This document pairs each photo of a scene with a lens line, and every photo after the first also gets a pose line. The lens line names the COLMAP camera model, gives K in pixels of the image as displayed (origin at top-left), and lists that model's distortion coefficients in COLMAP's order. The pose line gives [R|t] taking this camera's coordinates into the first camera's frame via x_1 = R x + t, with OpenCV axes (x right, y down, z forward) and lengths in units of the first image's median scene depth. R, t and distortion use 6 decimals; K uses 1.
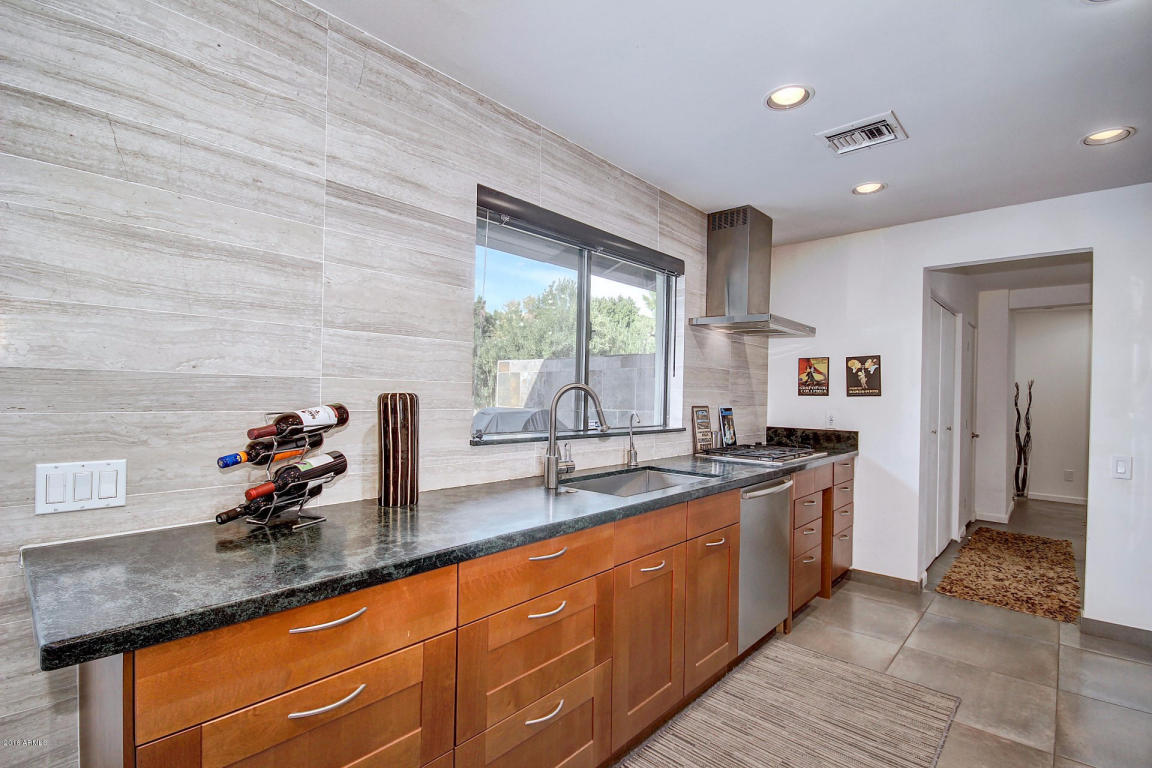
lens RADIAL K [[540.6, 0, 572.9], [0, 540.6, 394.0], [0, 0, 1]] dist [0.000414, -0.000420]
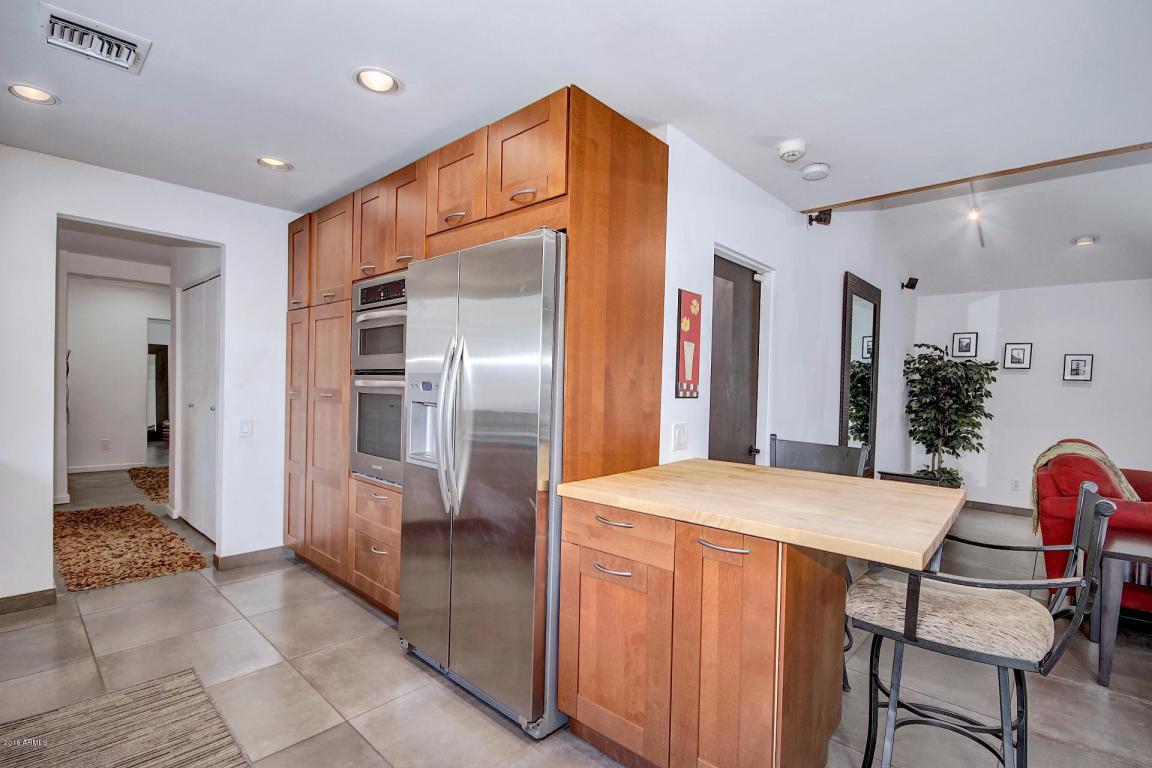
lens RADIAL K [[540.6, 0, 572.9], [0, 540.6, 394.0], [0, 0, 1]] dist [0.000414, -0.000420]
pose [[0.012924, -0.033324, 0.999361, -0.344949], [-0.025245, 0.999115, 0.033642, -0.006947], [-0.999598, -0.025663, 0.012072, 0.355751]]
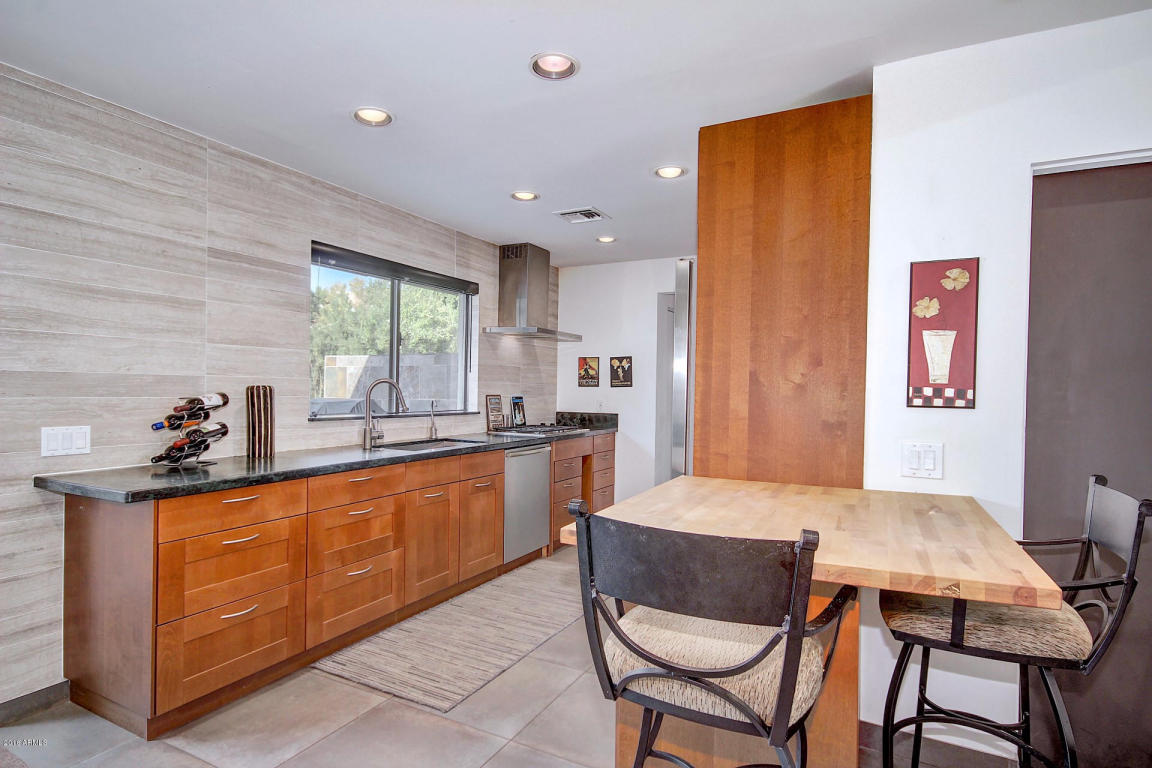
lens RADIAL K [[608.3, 0, 571.5], [0, 608.3, 395.1], [0, 0, 1]] dist [0.014914, 0.001112]
pose [[0.968843, -0.005982, 0.247604, 0.099672], [0.002061, 0.999868, 0.016091, -0.000831], [-0.247668, -0.015080, 0.968728, -0.841853]]
